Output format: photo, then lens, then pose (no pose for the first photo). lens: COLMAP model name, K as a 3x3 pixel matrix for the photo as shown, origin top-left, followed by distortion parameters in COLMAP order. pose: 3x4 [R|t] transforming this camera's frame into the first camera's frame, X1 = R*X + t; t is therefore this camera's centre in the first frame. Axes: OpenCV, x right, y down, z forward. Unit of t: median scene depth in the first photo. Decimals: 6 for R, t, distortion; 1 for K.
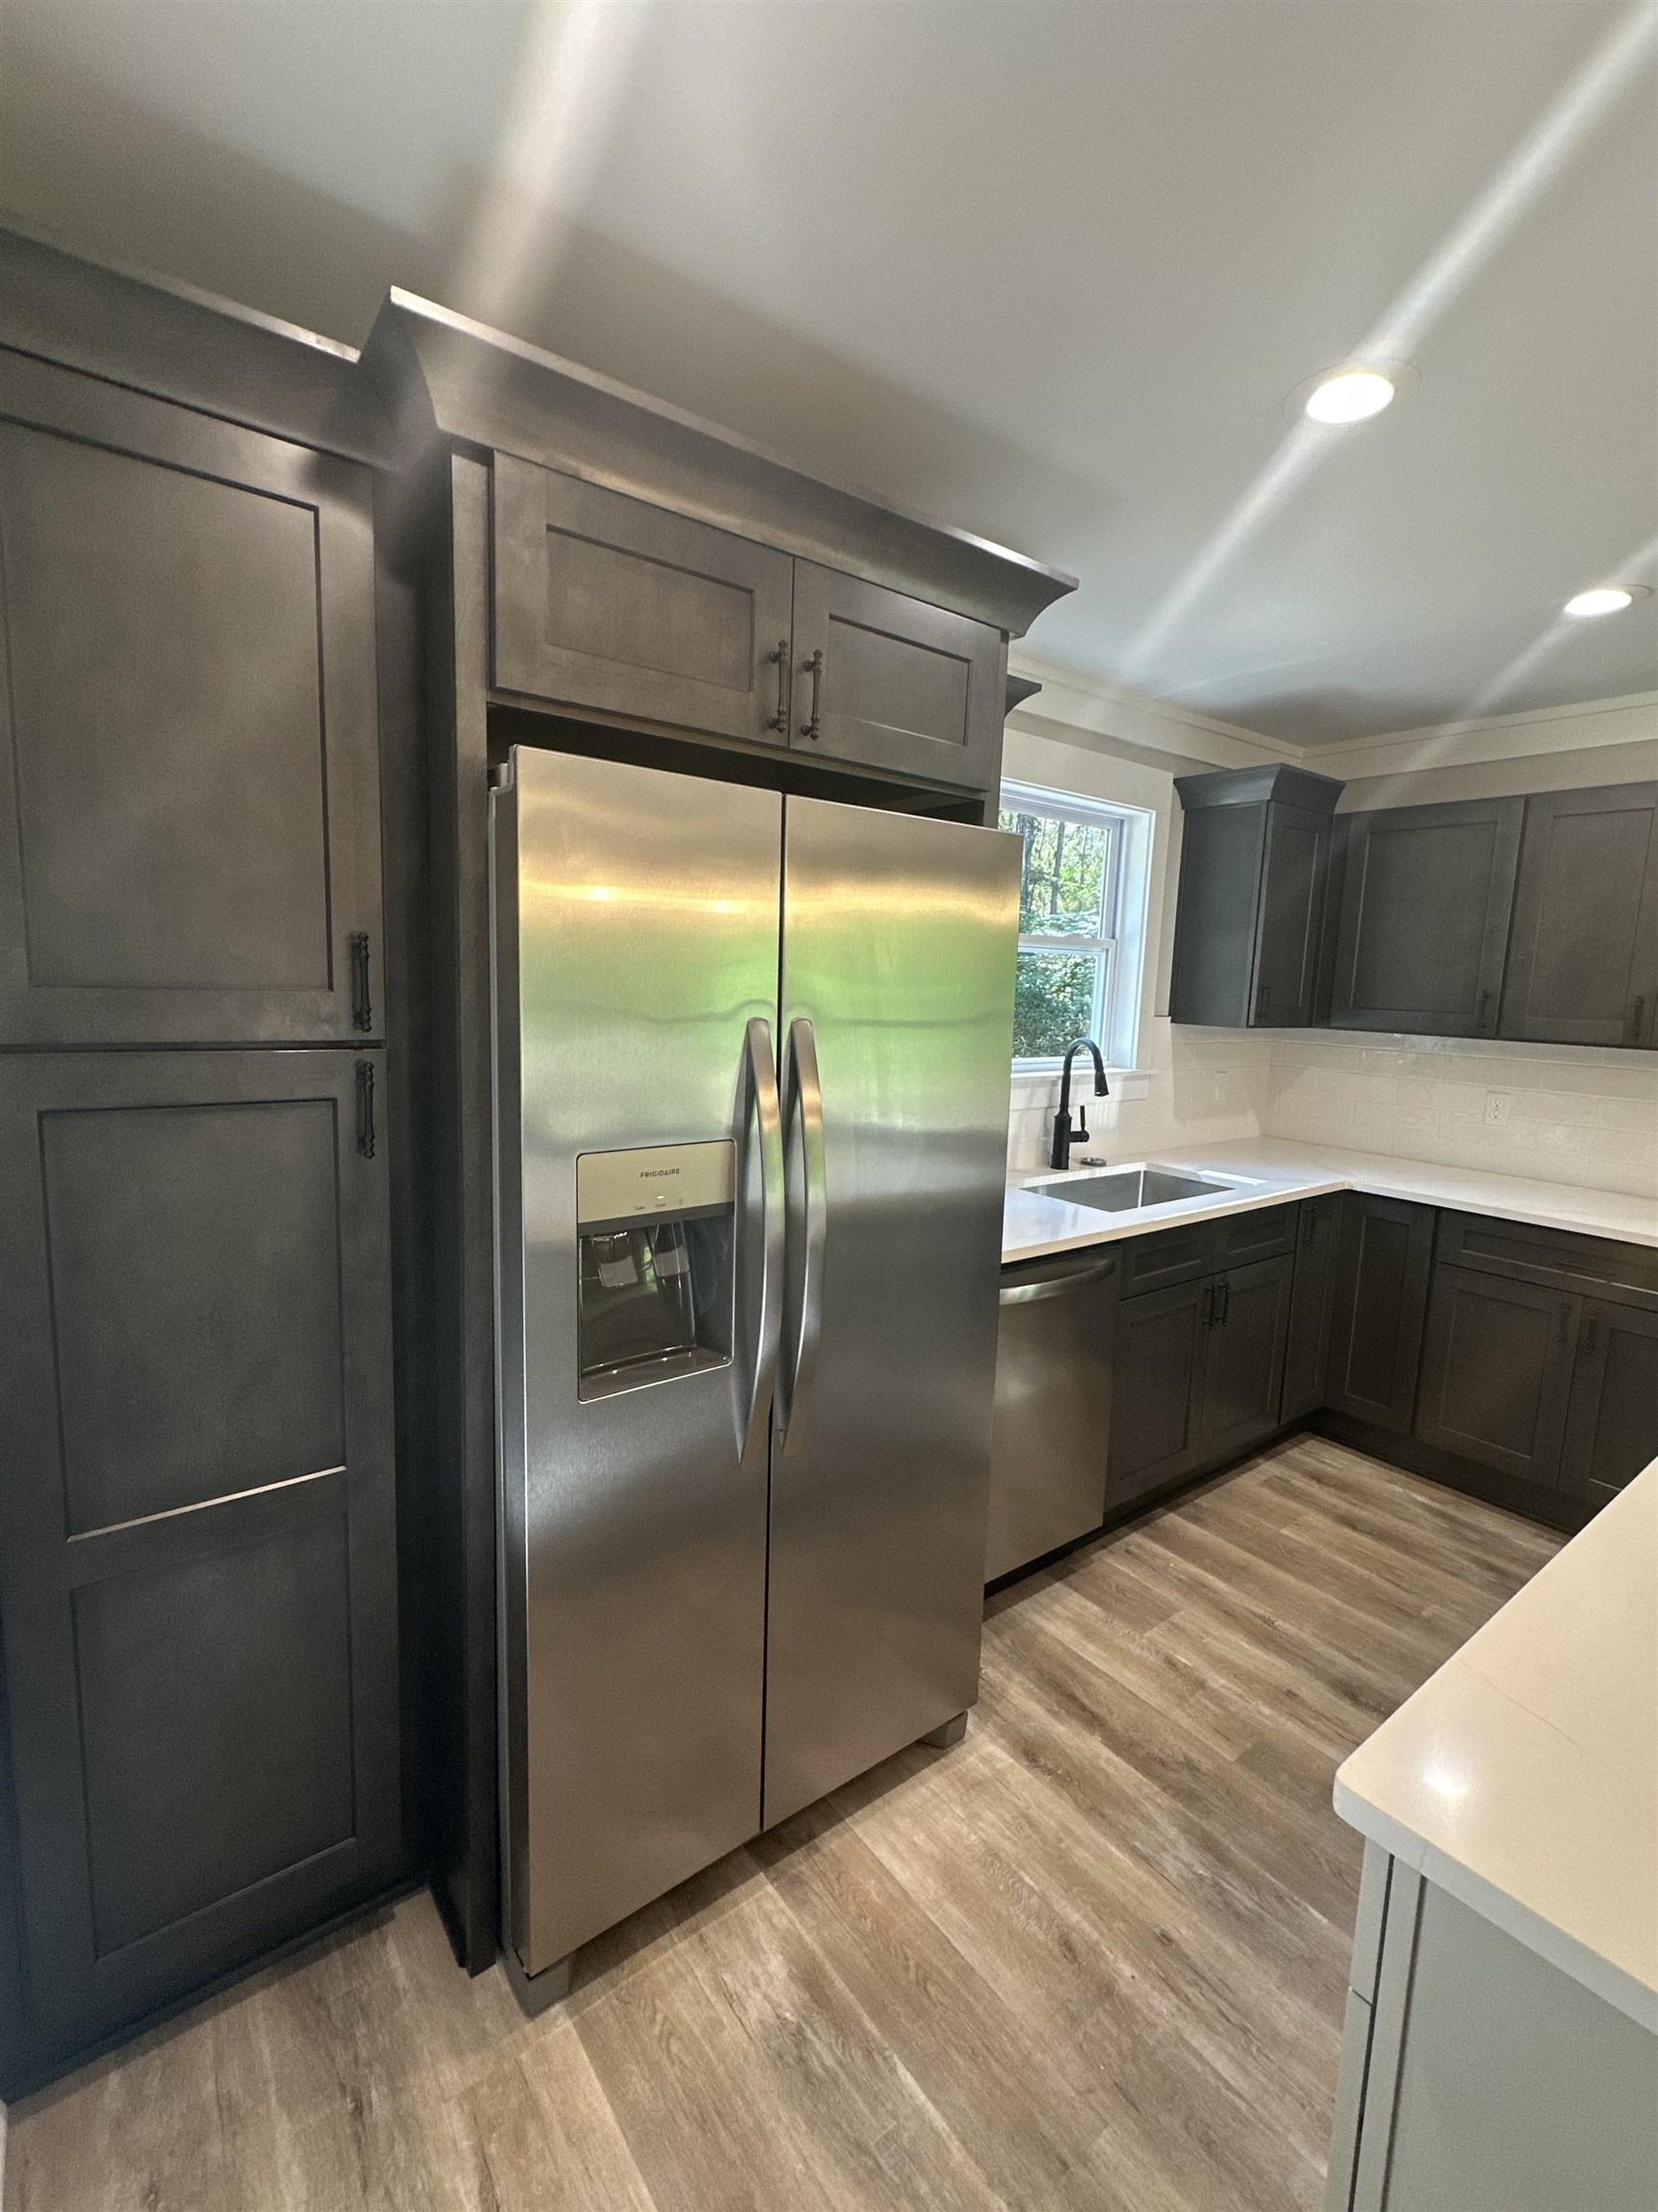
lens RADIAL K [[939.3, 0, 829.0], [0, 939.3, 1106.0], [0, 0, 1]] dist [0.000387, 0.000054]
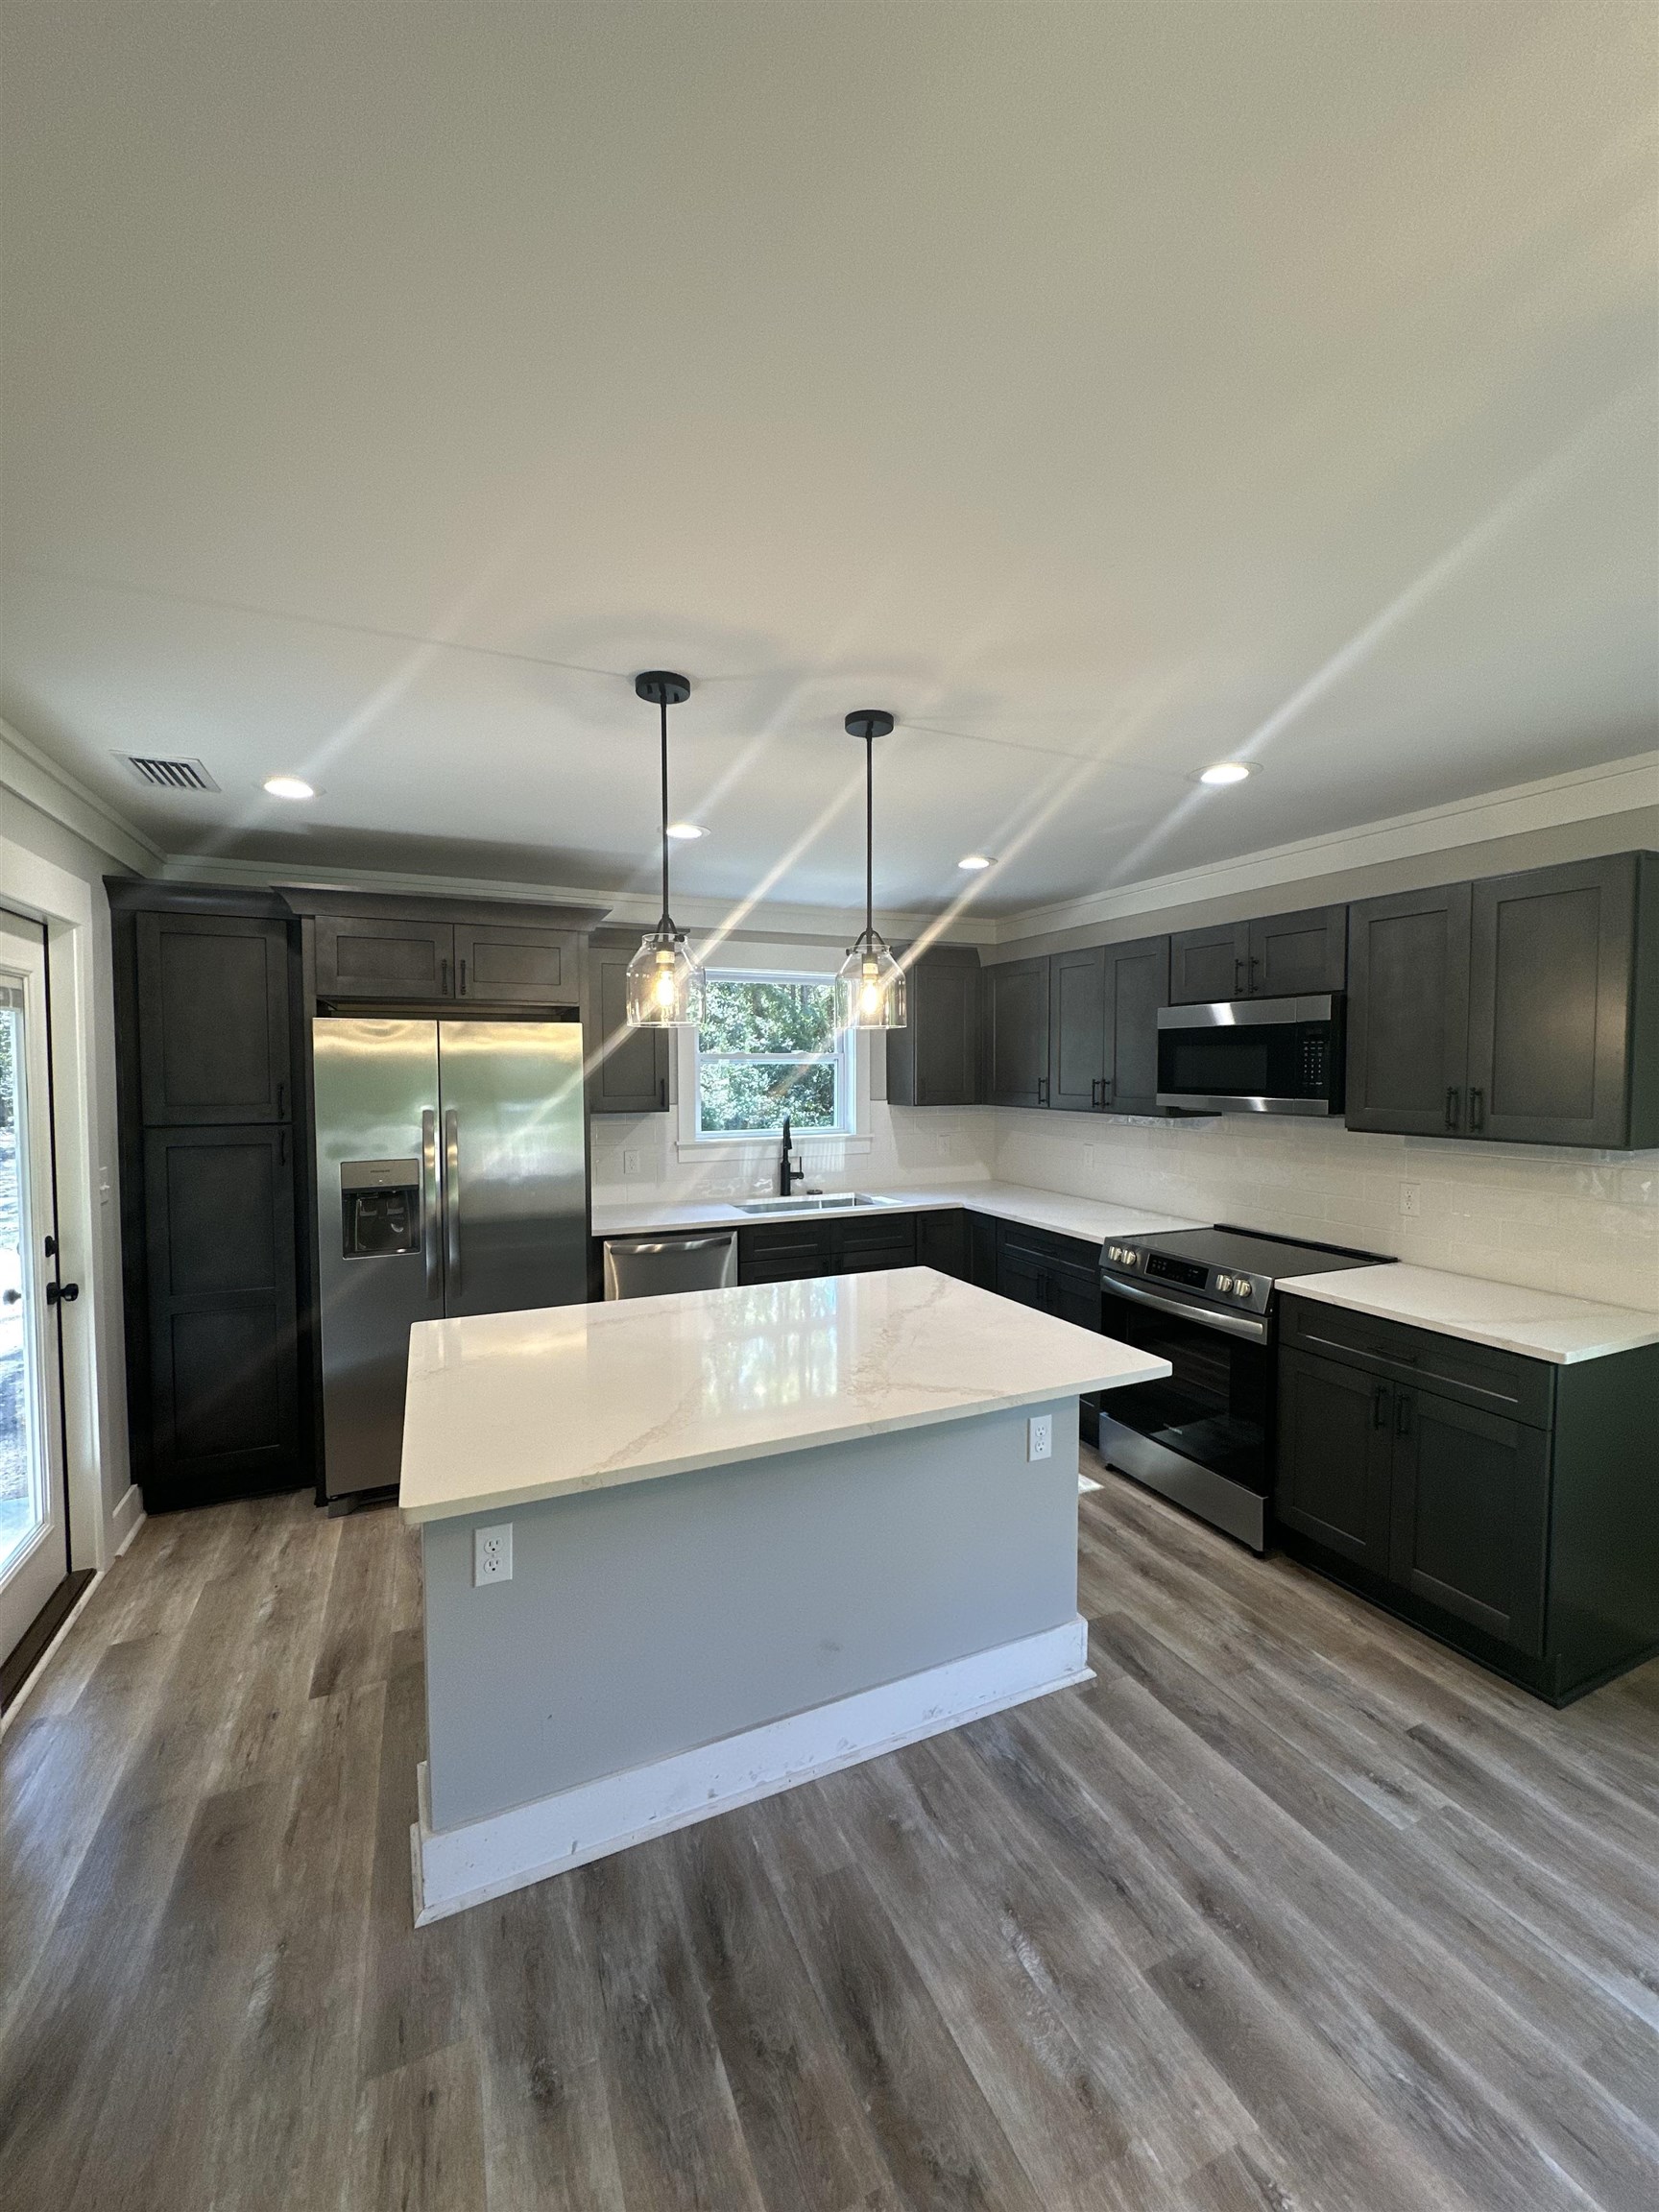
lens RADIAL K [[899.7, 0, 820.5], [0, 899.7, 1099.2], [0, 0, 1]] dist [0.044240, -0.000422]
pose [[0.973148, -0.031776, -0.227976, 0.628921], [0.006103, 0.993639, -0.112448, 0.072156], [0.230099, 0.108037, 0.967152, -0.471819]]
